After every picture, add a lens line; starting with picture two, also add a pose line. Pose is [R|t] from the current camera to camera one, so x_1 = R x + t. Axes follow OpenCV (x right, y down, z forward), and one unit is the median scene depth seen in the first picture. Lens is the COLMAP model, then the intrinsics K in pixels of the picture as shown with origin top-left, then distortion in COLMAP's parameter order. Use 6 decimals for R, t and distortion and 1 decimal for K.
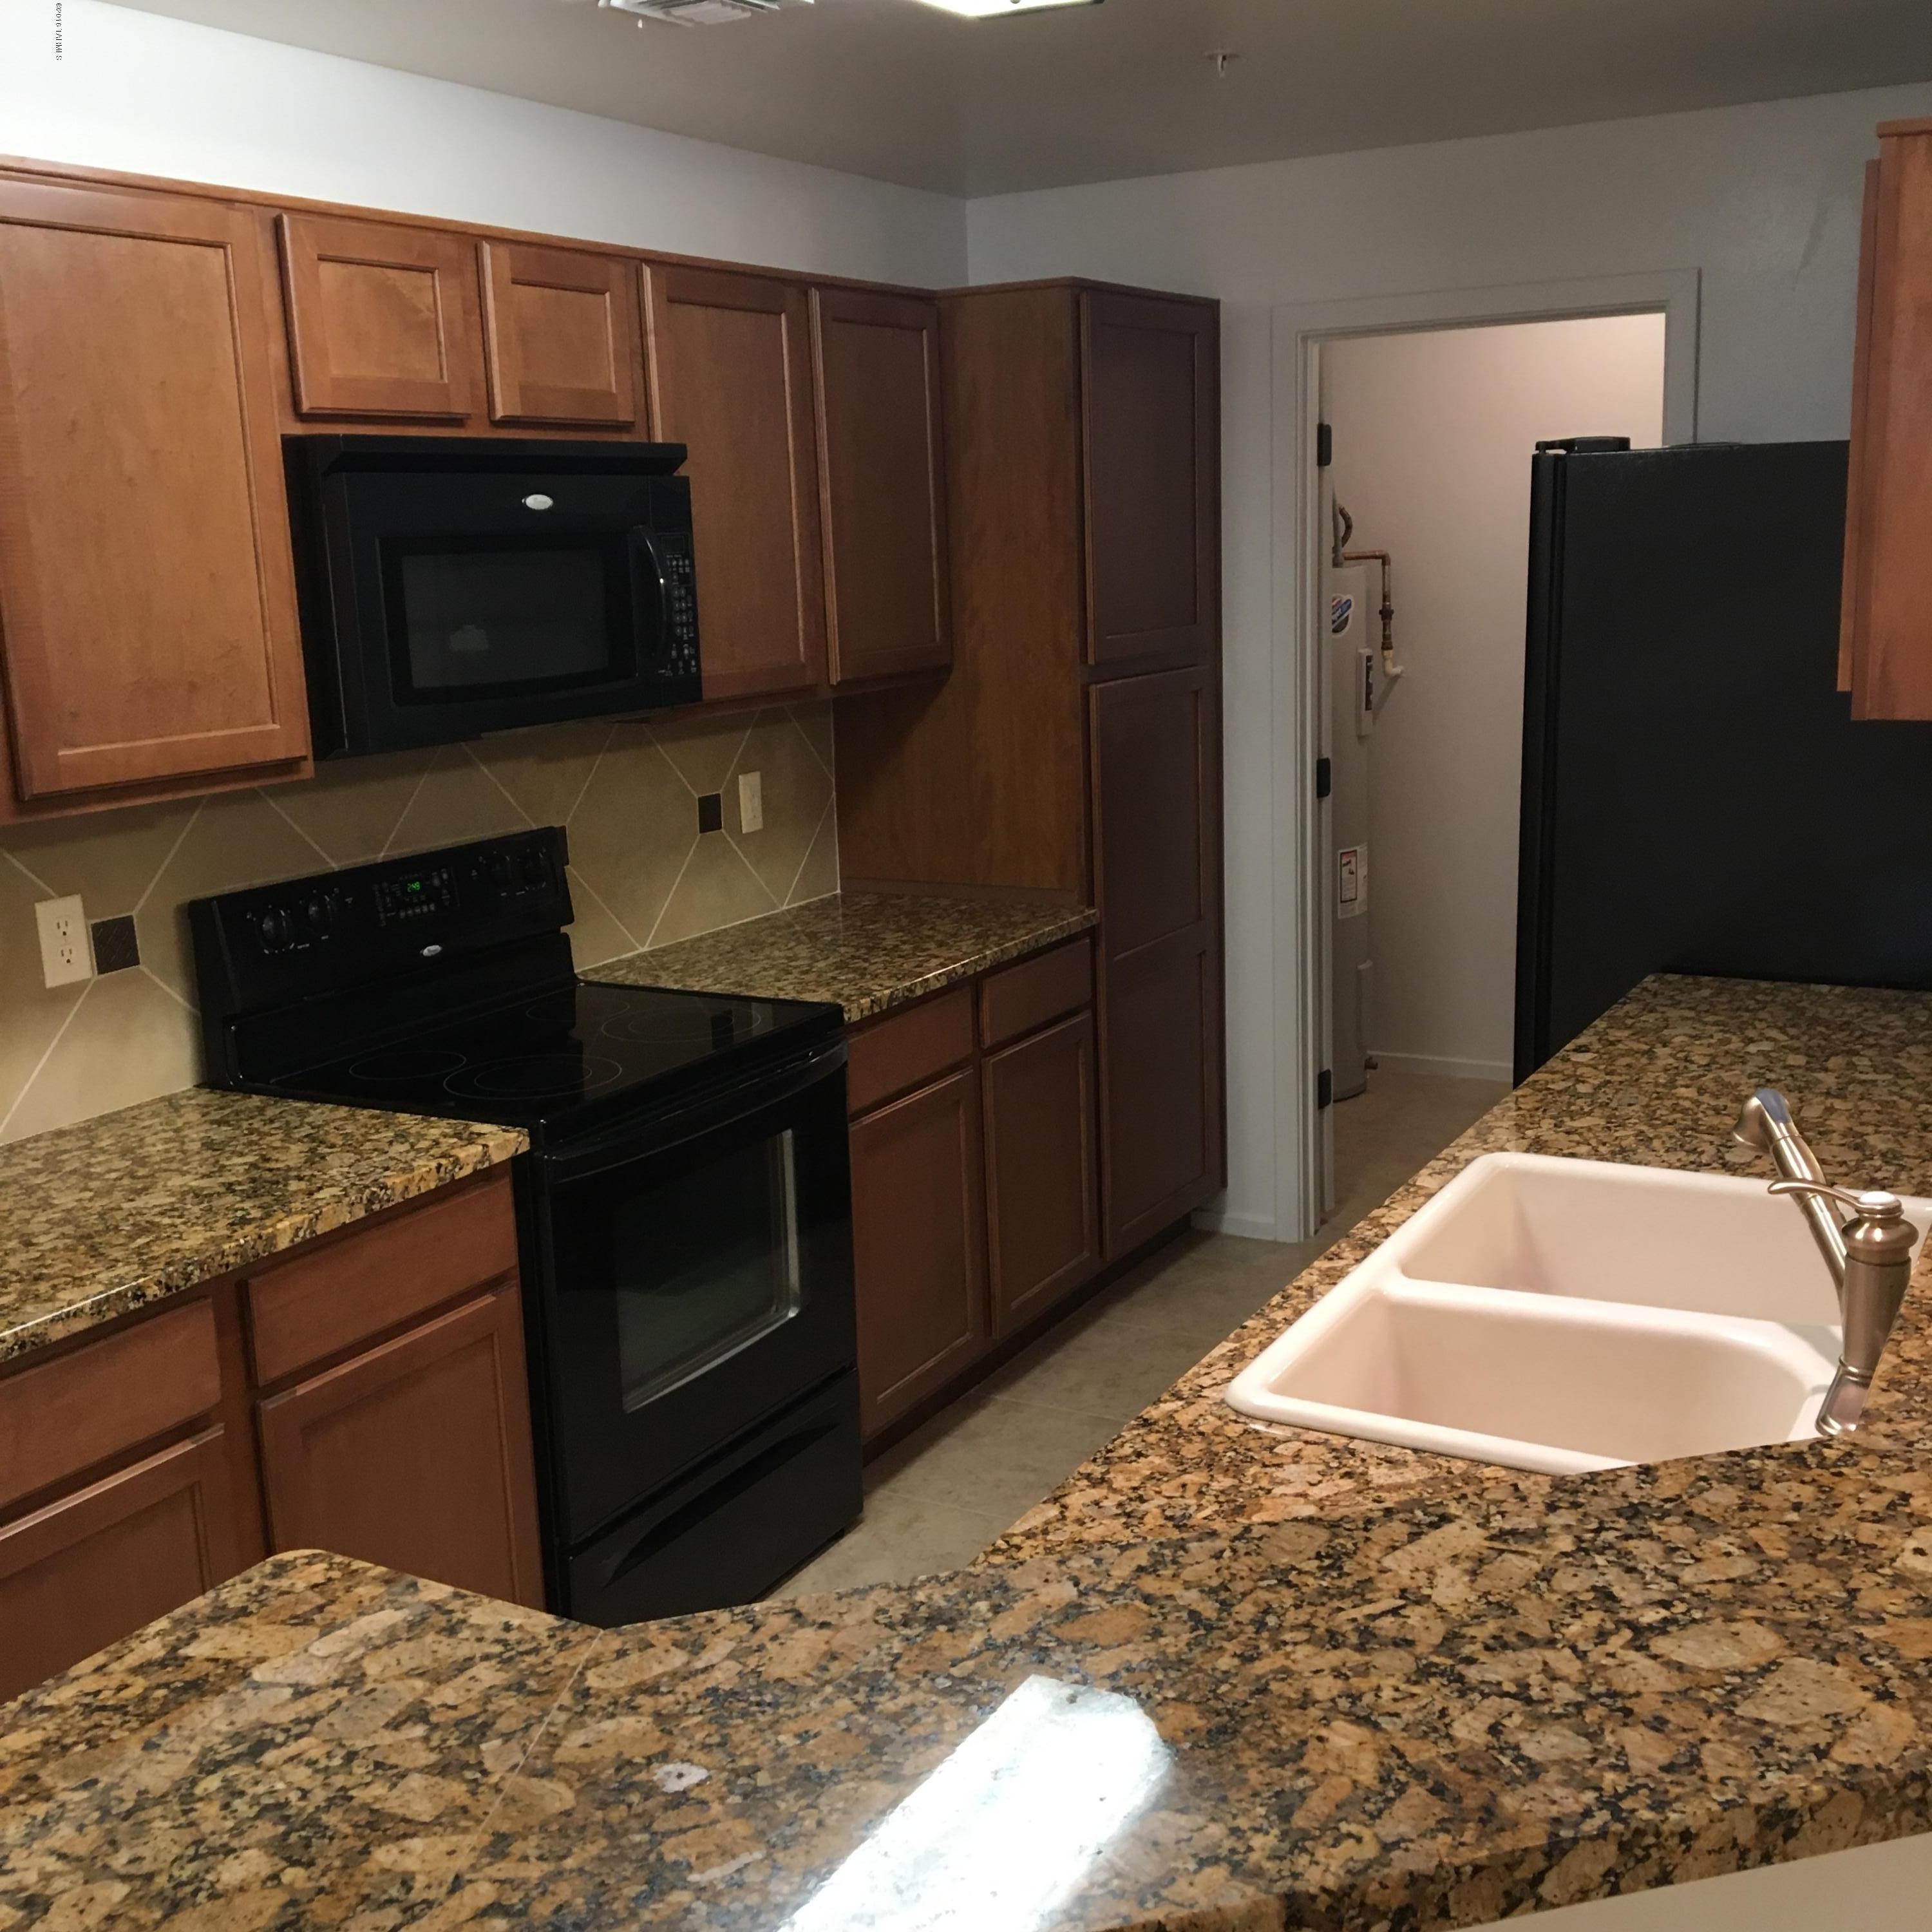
lens RADIAL K [[2132.6, 0, 966.0], [0, 2132.6, 966.0], [0, 0, 1]] dist [0.129624, -0.264905]
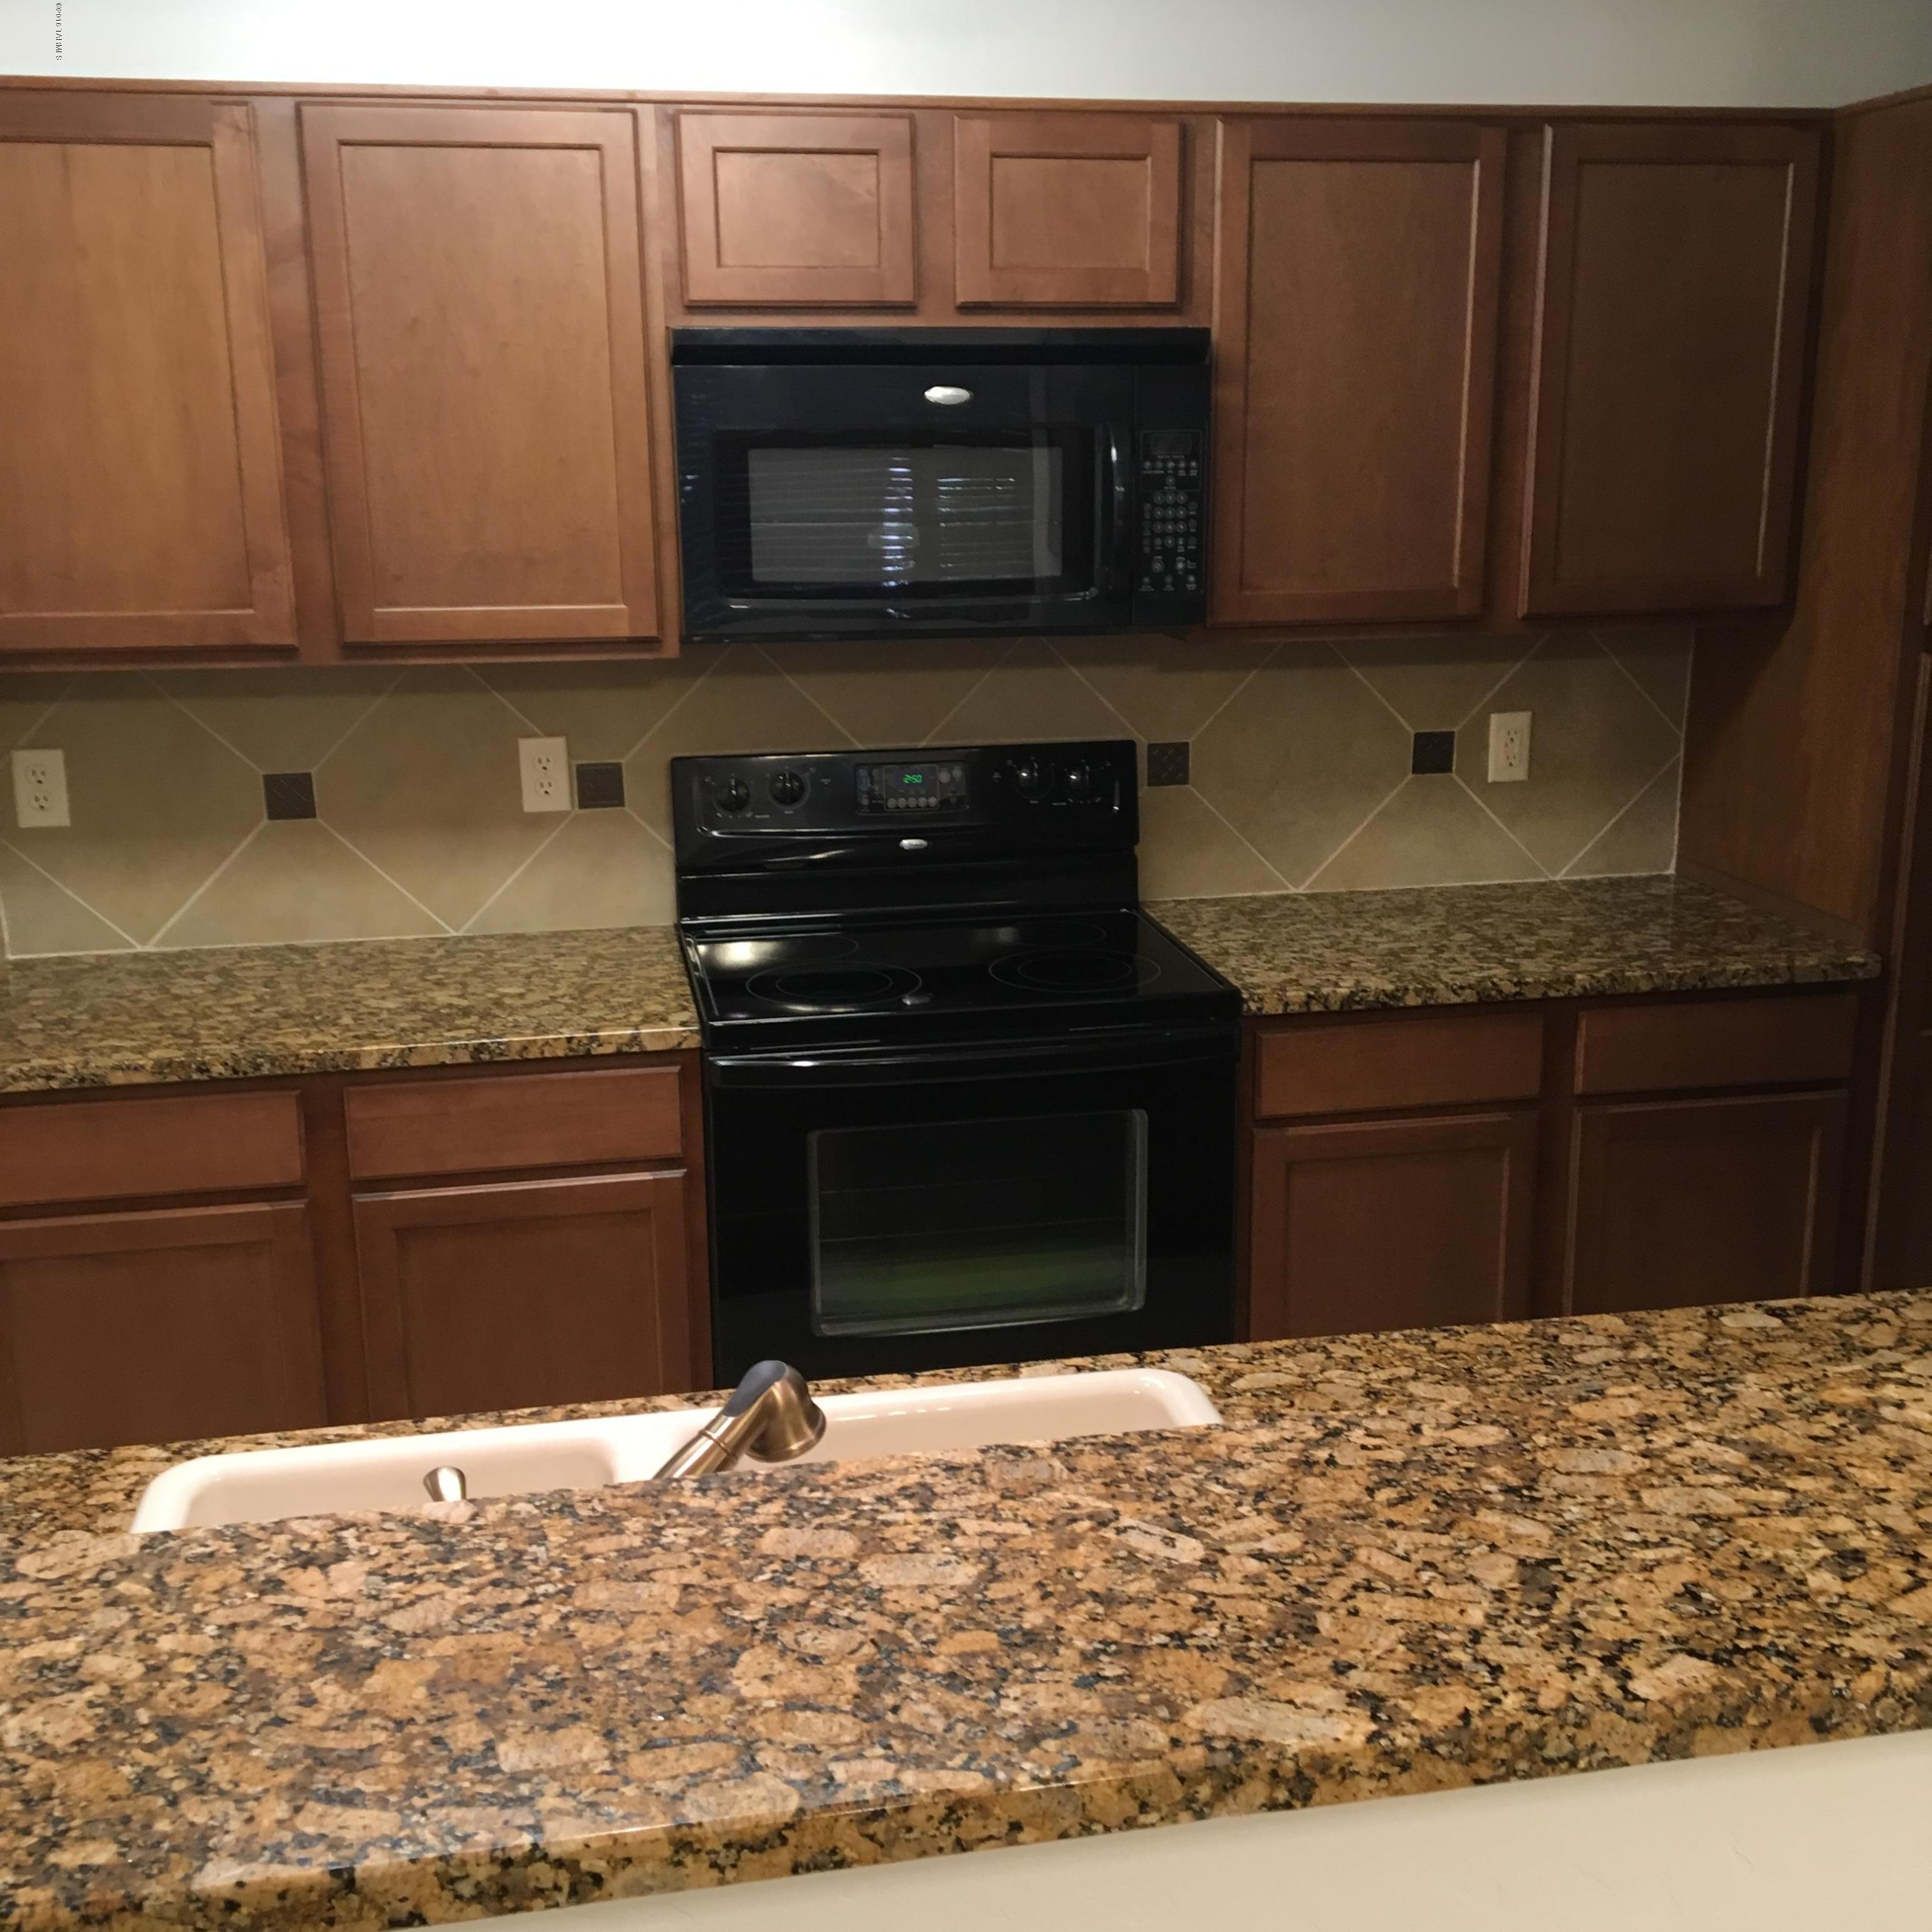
lens RADIAL K [[2132.6, 0, 966.0], [0, 2132.6, 966.0], [0, 0, 1]] dist [0.129624, -0.264905]
pose [[0.651696, 0.219486, -0.726029, 0.605628], [-0.169418, 0.975155, 0.142726, -0.117719], [0.739317, 0.029988, 0.672689, 0.414317]]
